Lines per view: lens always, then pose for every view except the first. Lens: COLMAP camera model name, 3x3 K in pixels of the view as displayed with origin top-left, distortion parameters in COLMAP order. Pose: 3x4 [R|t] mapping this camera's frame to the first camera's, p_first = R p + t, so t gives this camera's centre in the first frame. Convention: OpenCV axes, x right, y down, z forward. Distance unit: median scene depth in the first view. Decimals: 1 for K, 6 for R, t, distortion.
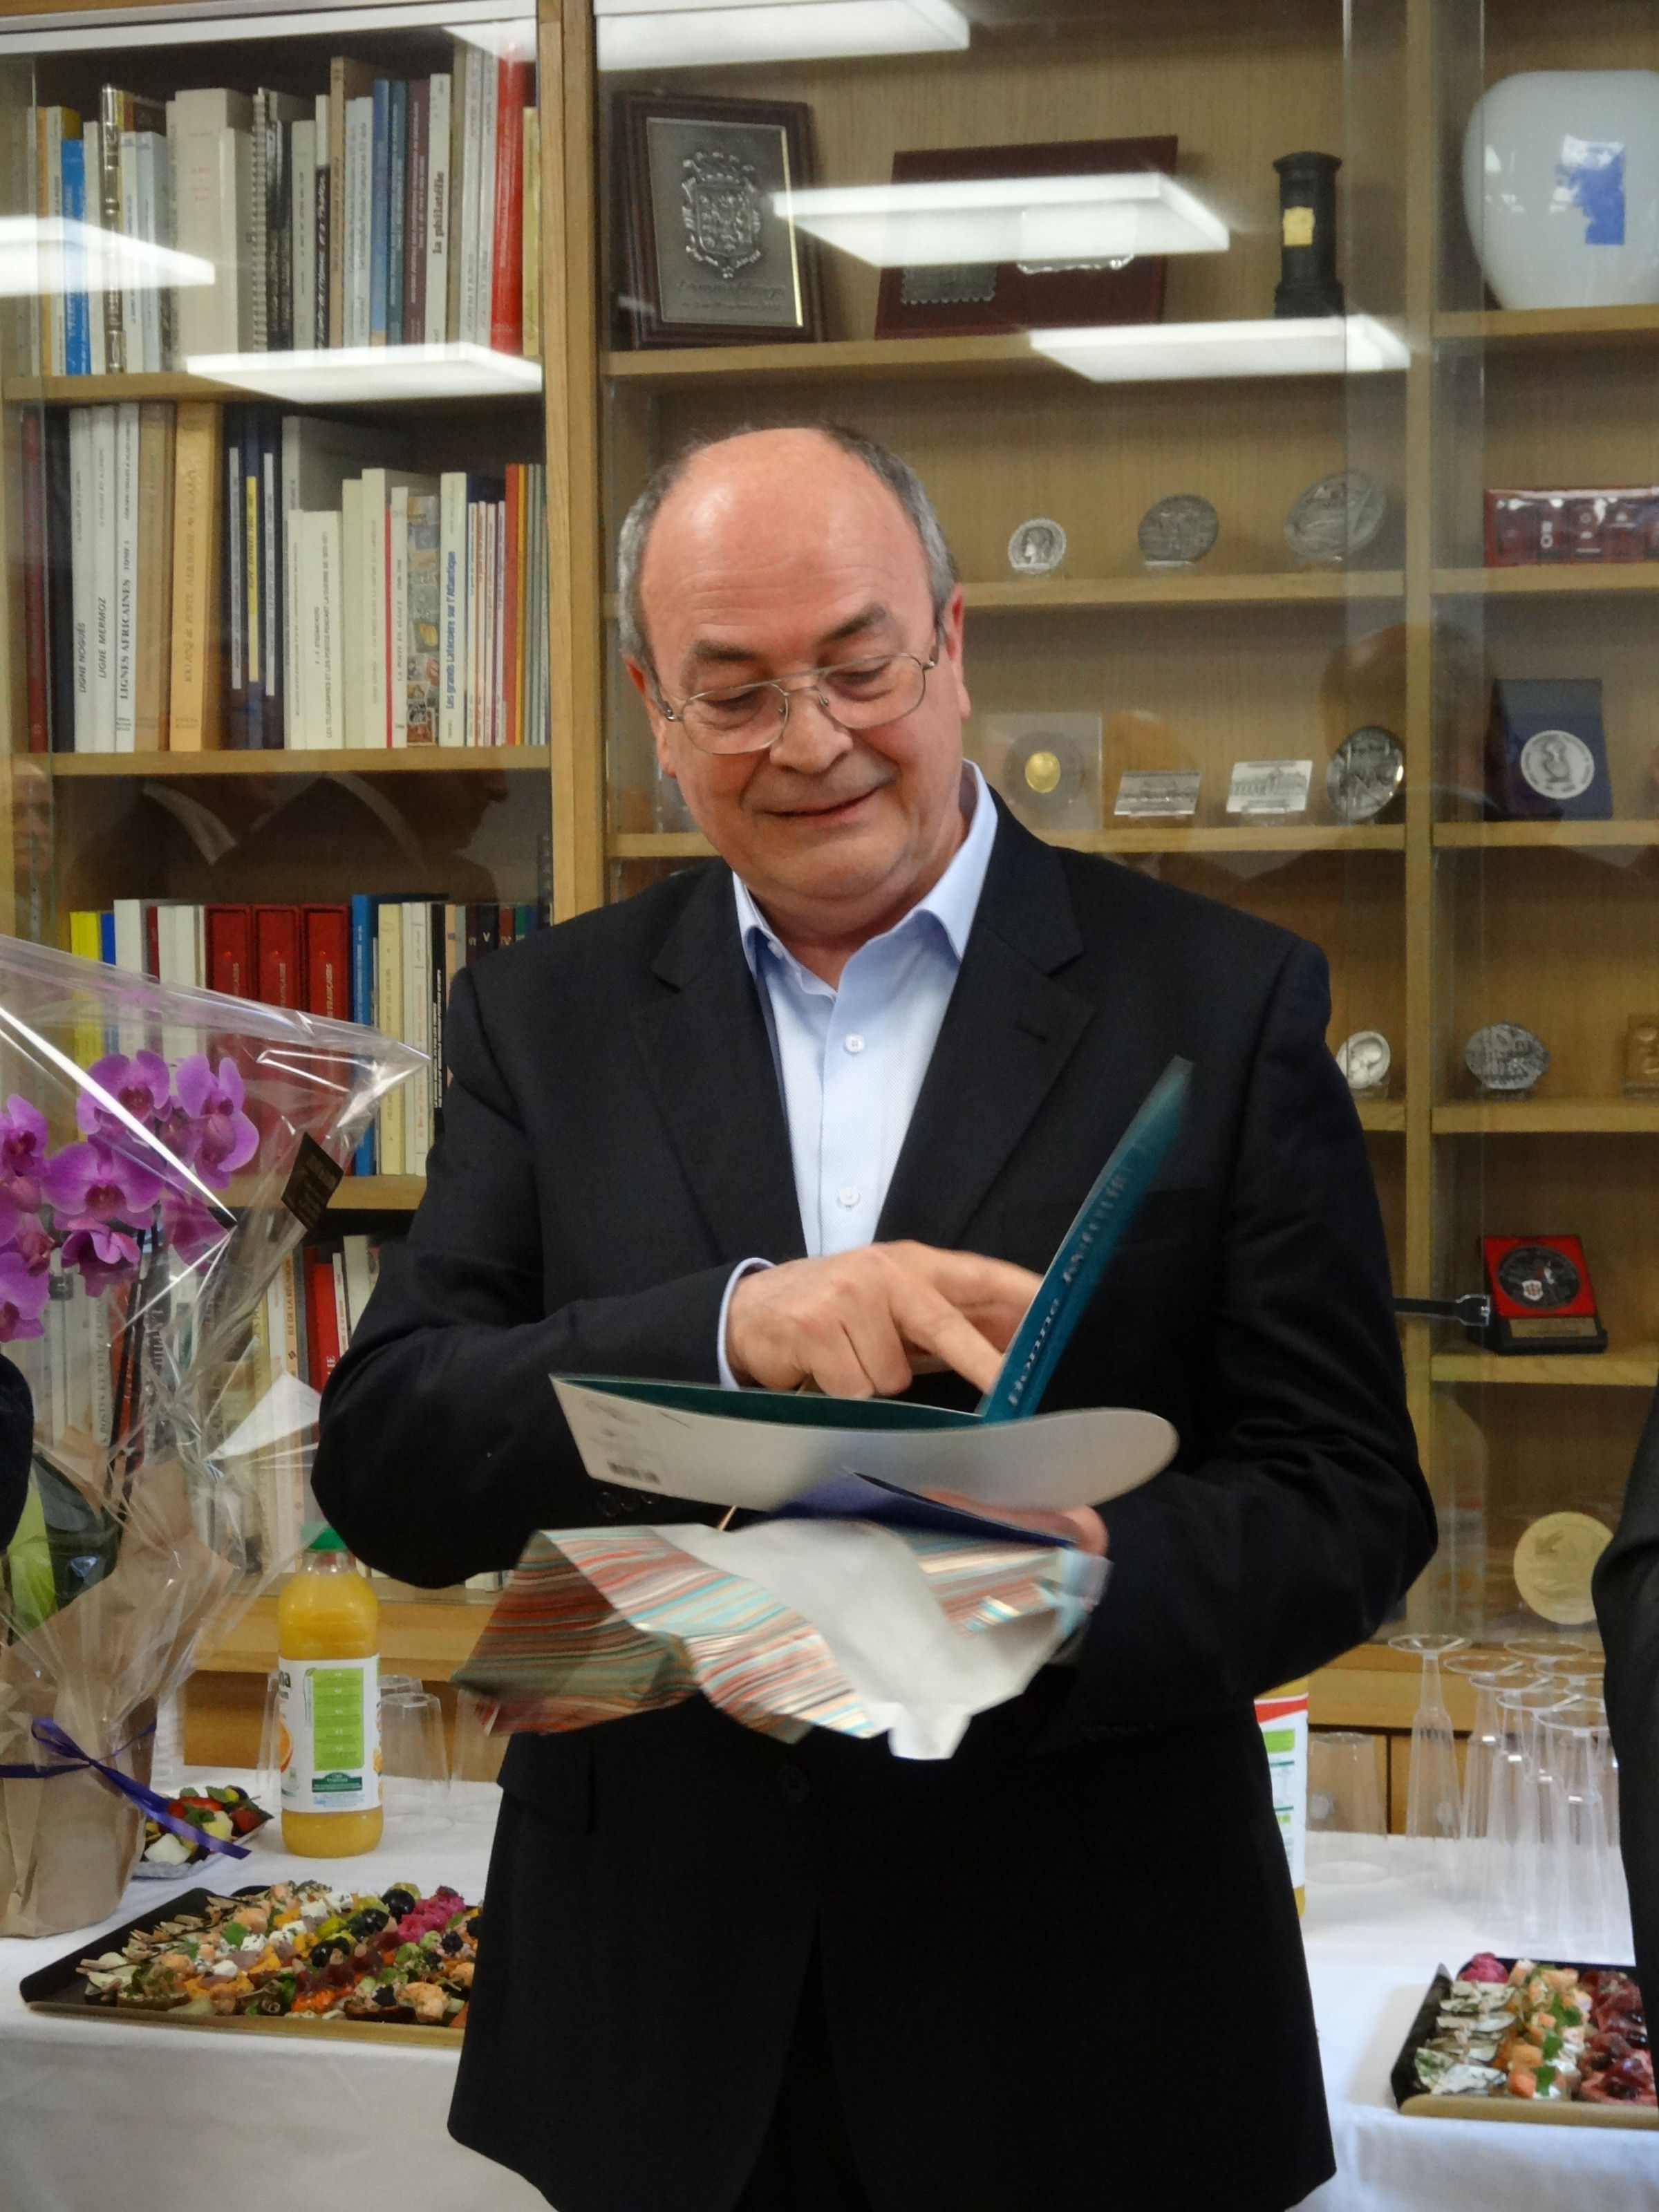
lens RADIAL K [[4203.8, 0, 843.6], [0, 4203.8, 1166.7], [0, 0, 1]] dist [-0.019552, 0.000000]
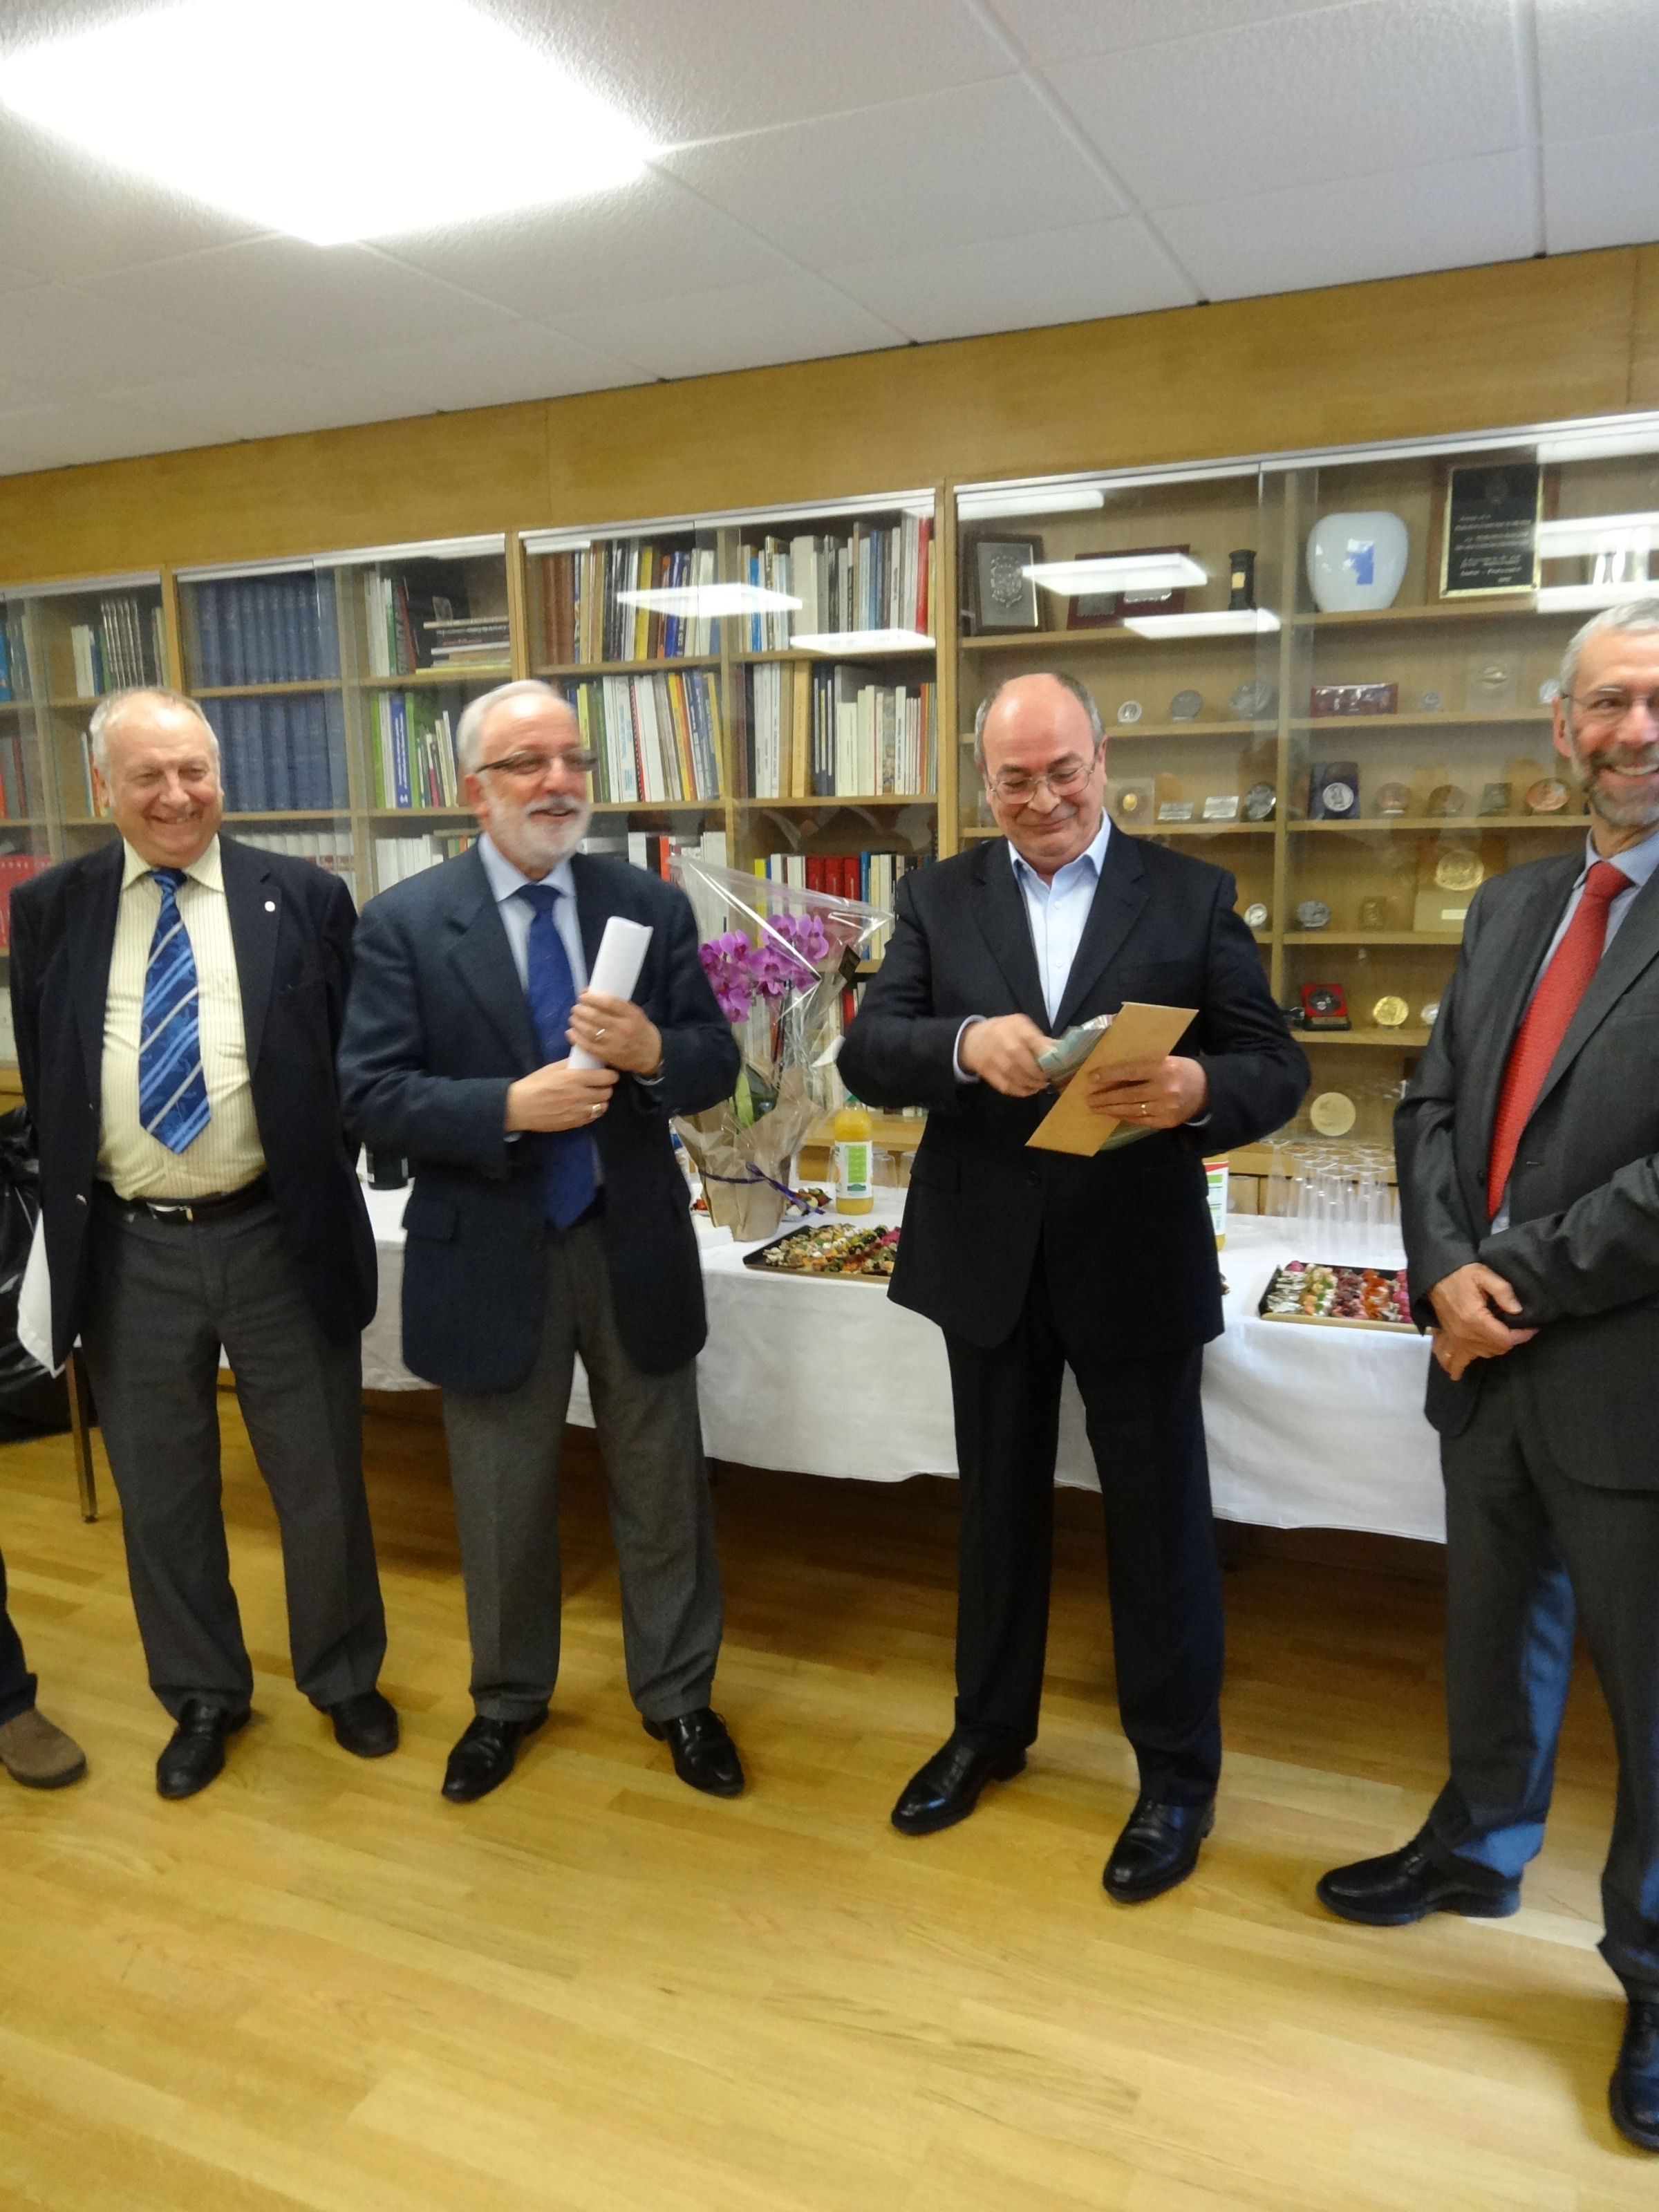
lens RADIAL K [[1638.2, 0, 821.9], [0, 1638.2, 1110.9], [0, 0, 1]] dist [0.002137, 0.000774]
pose [[0.991273, 0.013481, -0.131133, -0.005292], [-0.000845, 0.995386, 0.095943, -0.002312], [0.131821, -0.094995, 0.986711, -0.027380]]
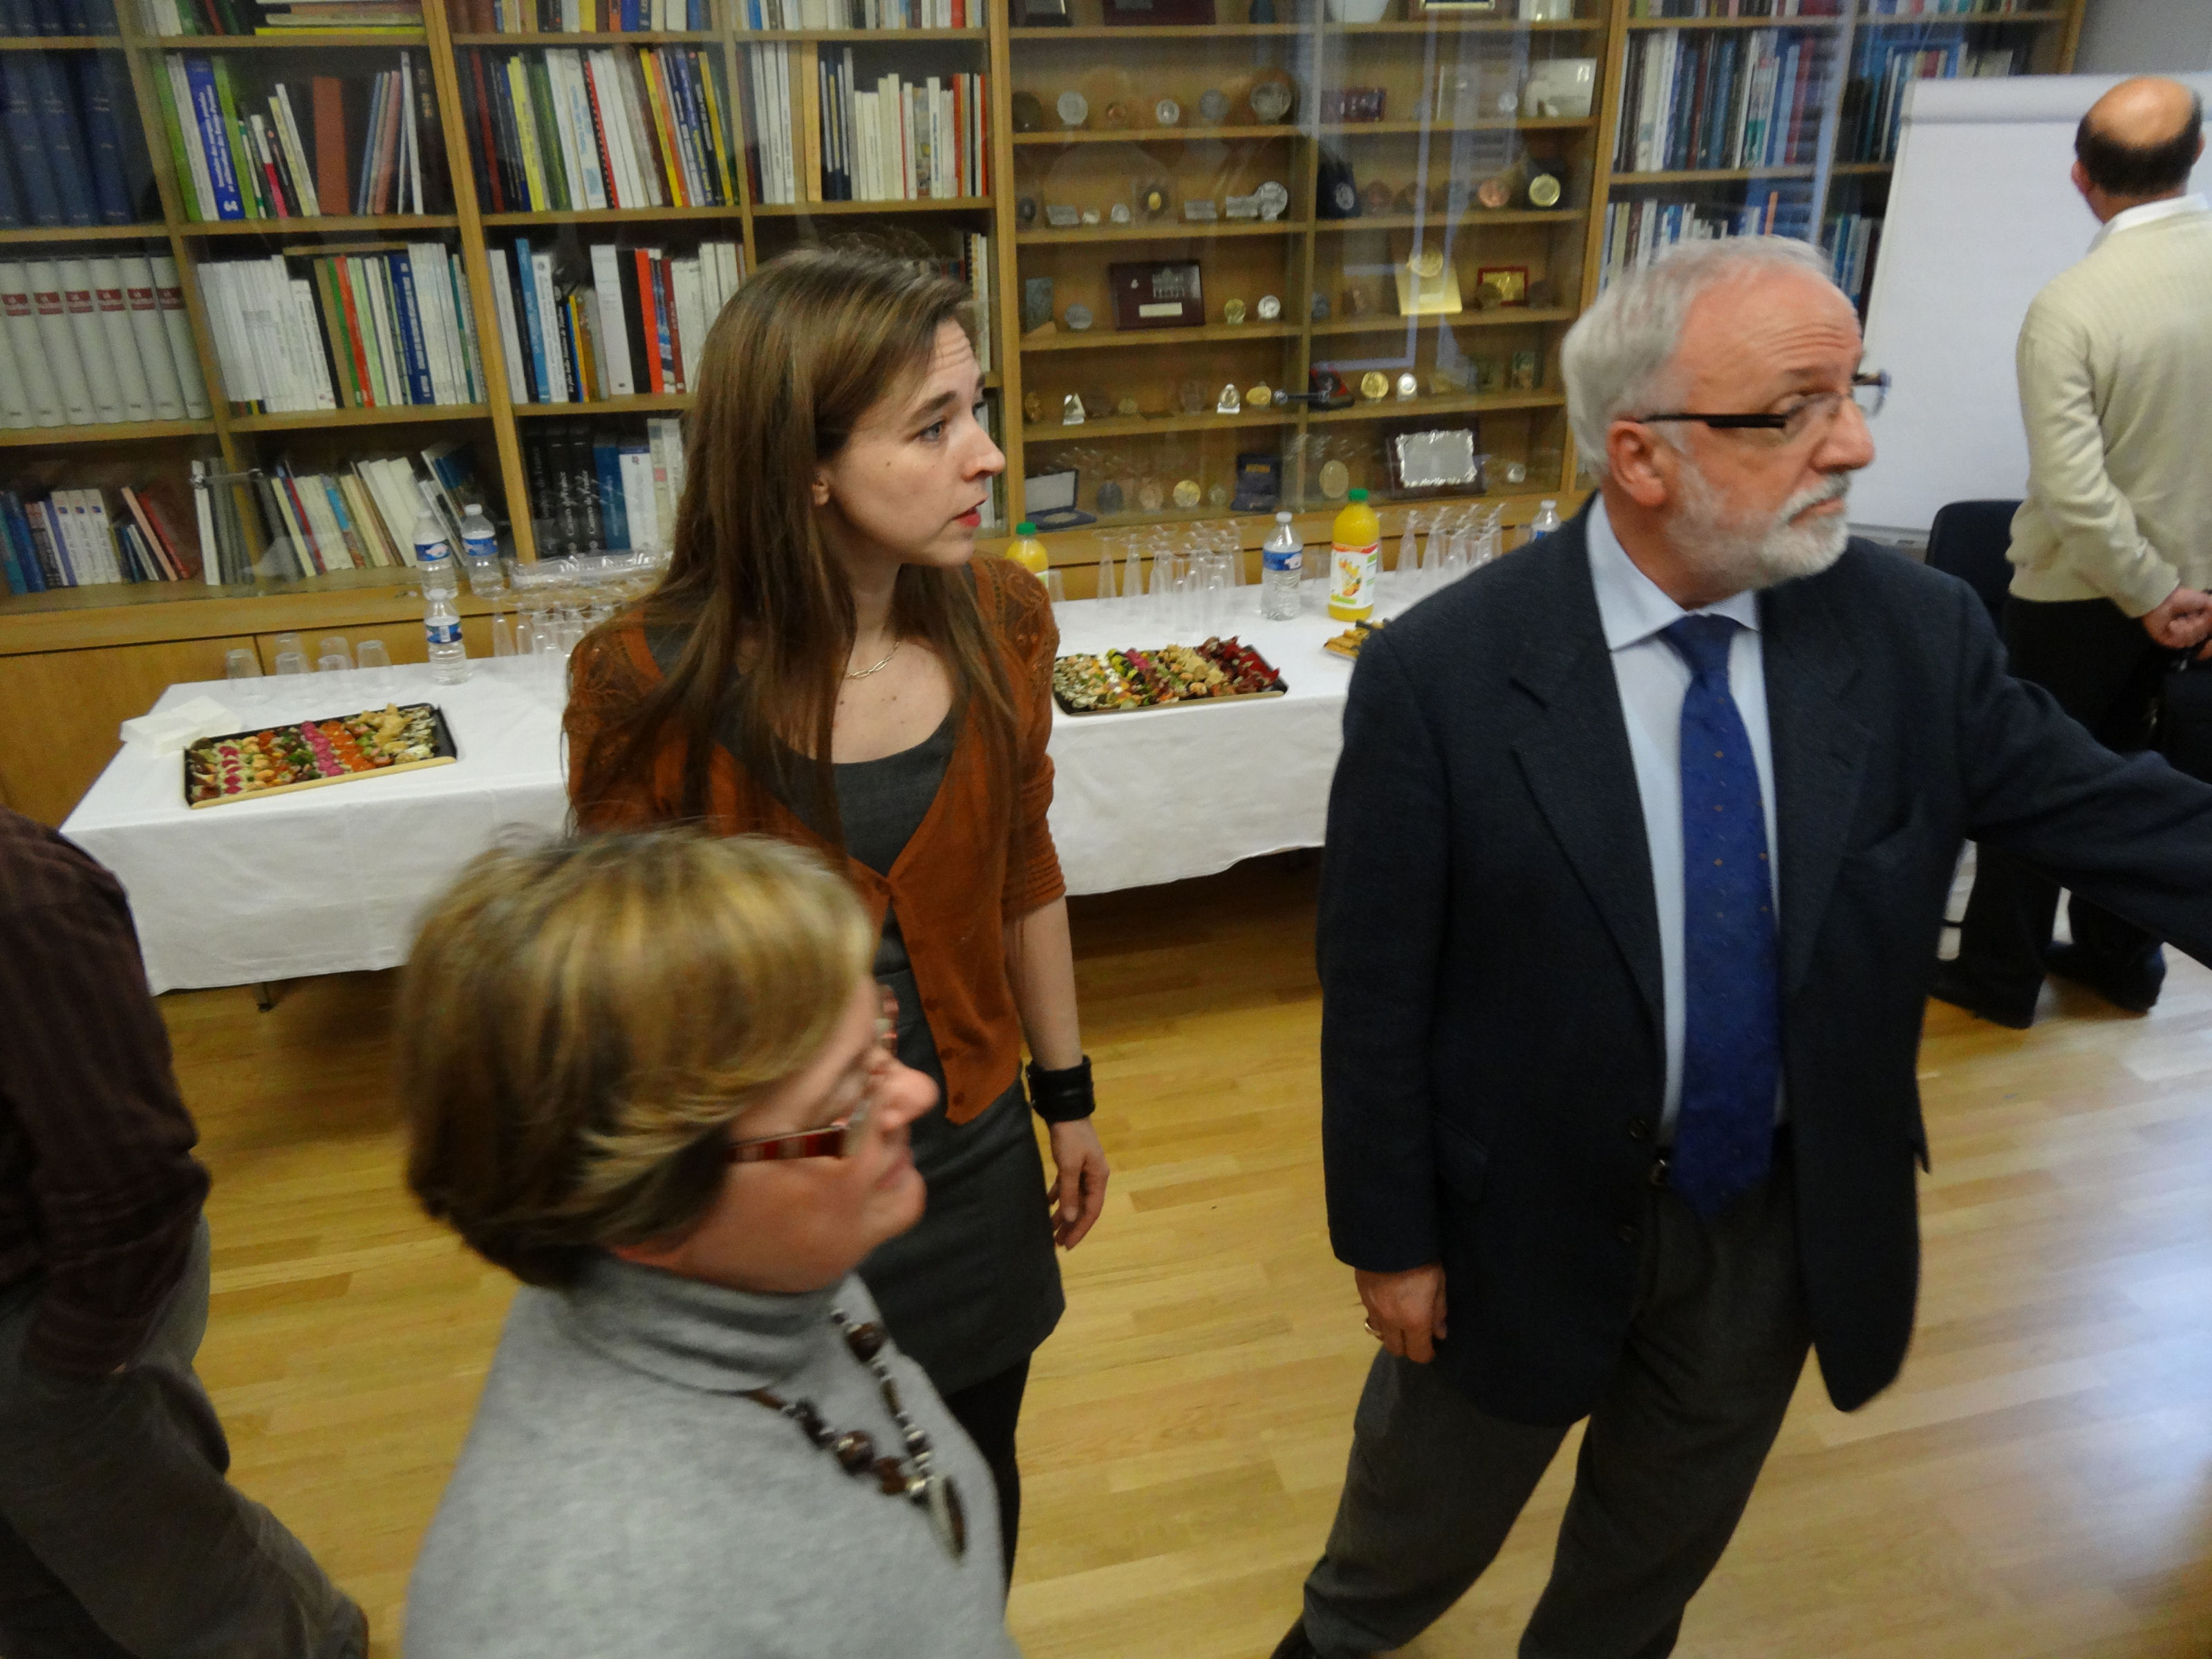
lens RADIAL K [[1638.2, 0, 1109.5], [0, 1638.2, 815.9], [0, 0, 1]] dist [0.002137, 0.000774]
pose [[0.863589, -0.212272, 0.457333, -0.548337], [0.045981, 0.936433, 0.347821, -0.093882], [-0.502095, -0.279346, 0.818454, 0.055076]]
